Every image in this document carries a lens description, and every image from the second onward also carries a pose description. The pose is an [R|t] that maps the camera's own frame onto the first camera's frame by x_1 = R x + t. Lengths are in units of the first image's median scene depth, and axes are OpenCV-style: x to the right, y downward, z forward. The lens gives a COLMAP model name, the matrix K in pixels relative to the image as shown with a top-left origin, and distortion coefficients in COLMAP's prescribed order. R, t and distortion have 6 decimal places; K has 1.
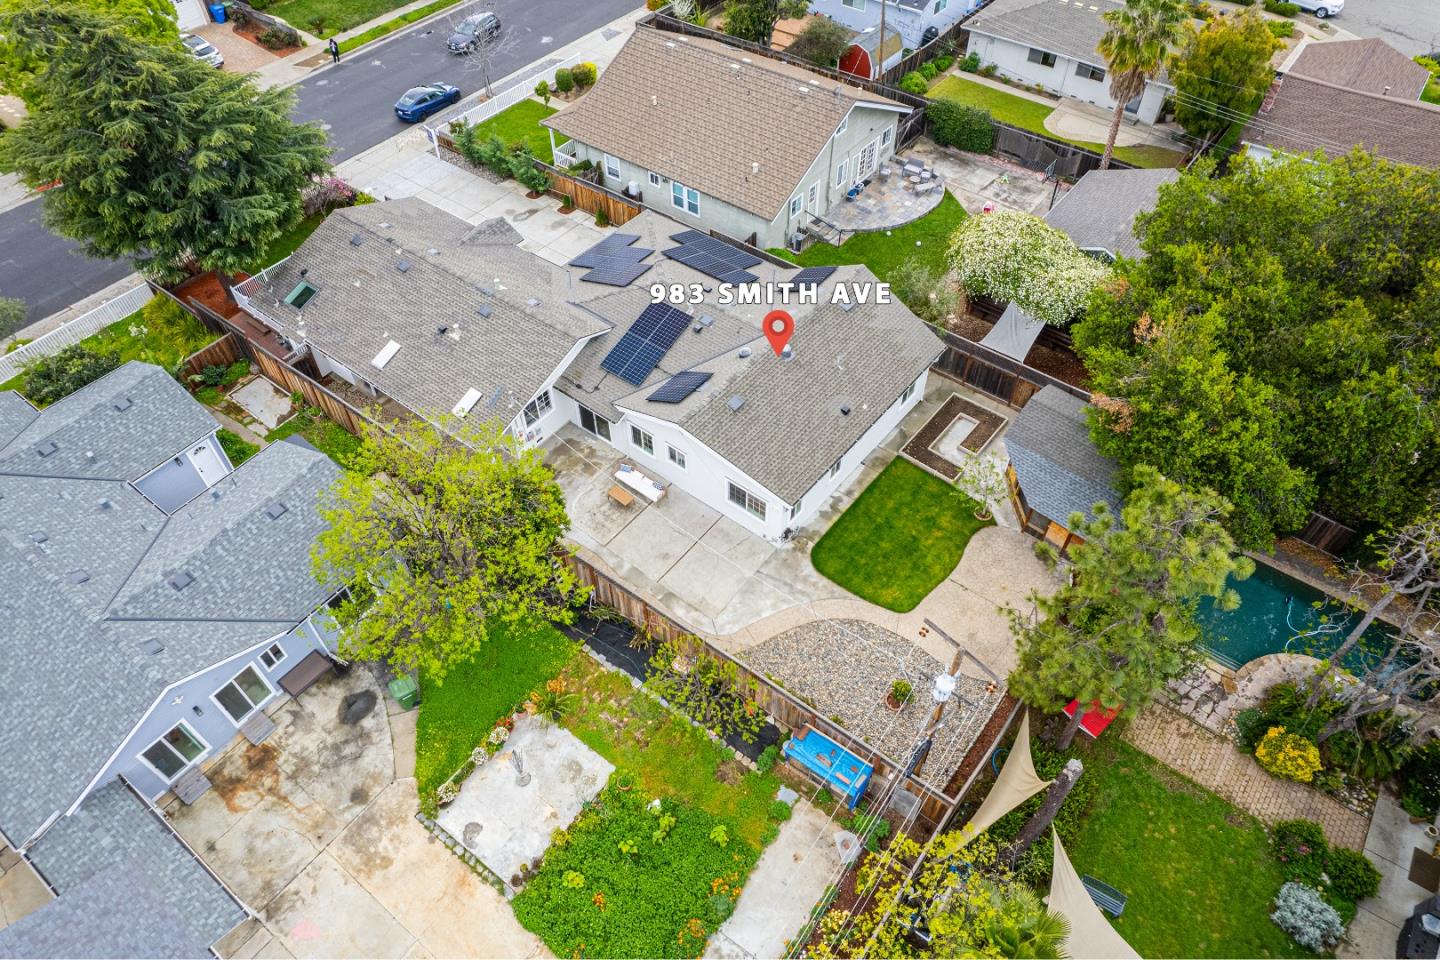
lens RADIAL K [[916.0, 0, 725.5], [0, 916.0, 481.5], [0, 0, 1]] dist [-0.003627, -0.000836]
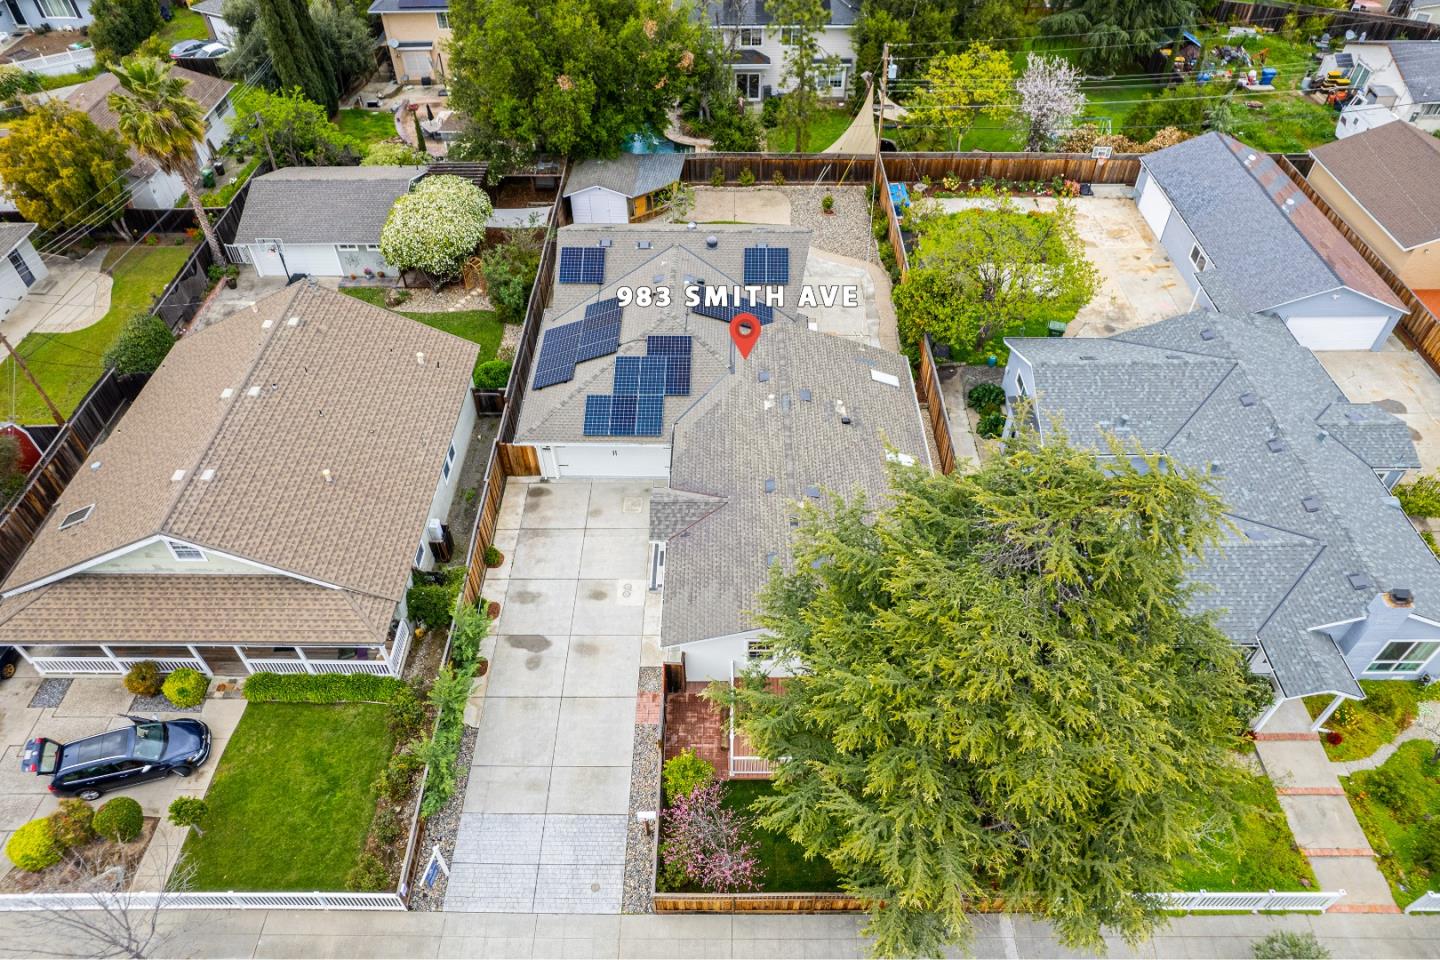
lens RADIAL K [[916.0, 0, 725.5], [0, 916.0, 481.5], [0, 0, 1]] dist [-0.003627, -0.000836]
pose [[-0.599414, -0.554909, 0.576870, -0.837109], [0.613936, 0.143707, 0.776164, -0.989805], [-0.513601, 0.819405, 0.254539, 0.903611]]
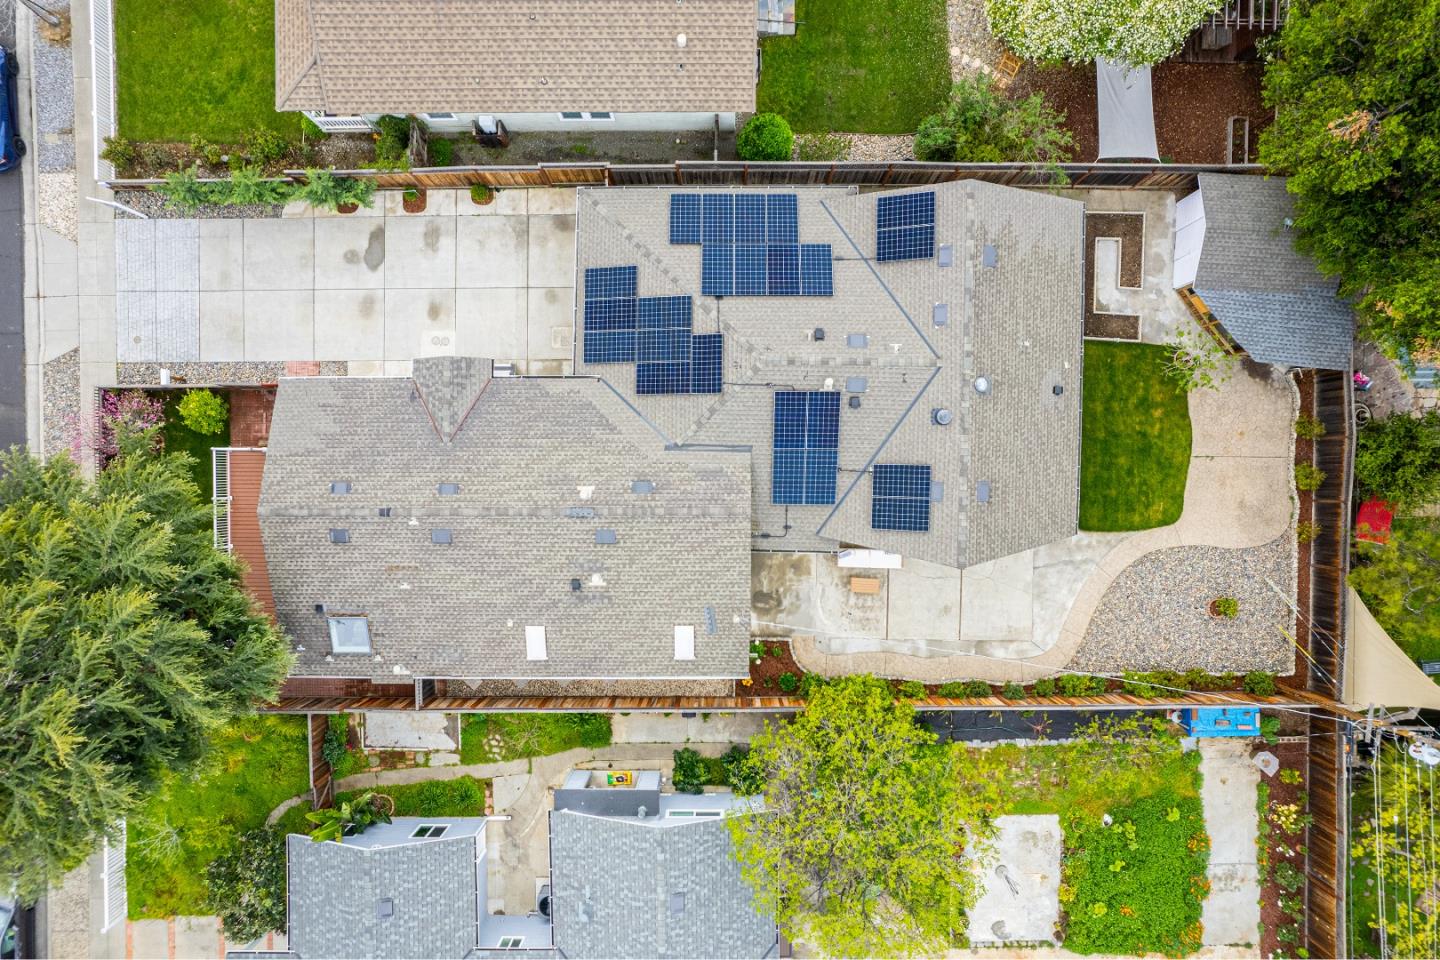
lens RADIAL K [[916.0, 0, 725.5], [0, 916.0, 481.5], [0, 0, 1]] dist [-0.003627, -0.000836]
pose [[0.797272, -0.603553, 0.008992, -0.167158], [0.448196, 0.601898, 0.660938, -0.696557], [-0.404324, -0.522917, 0.750386, 0.422011]]
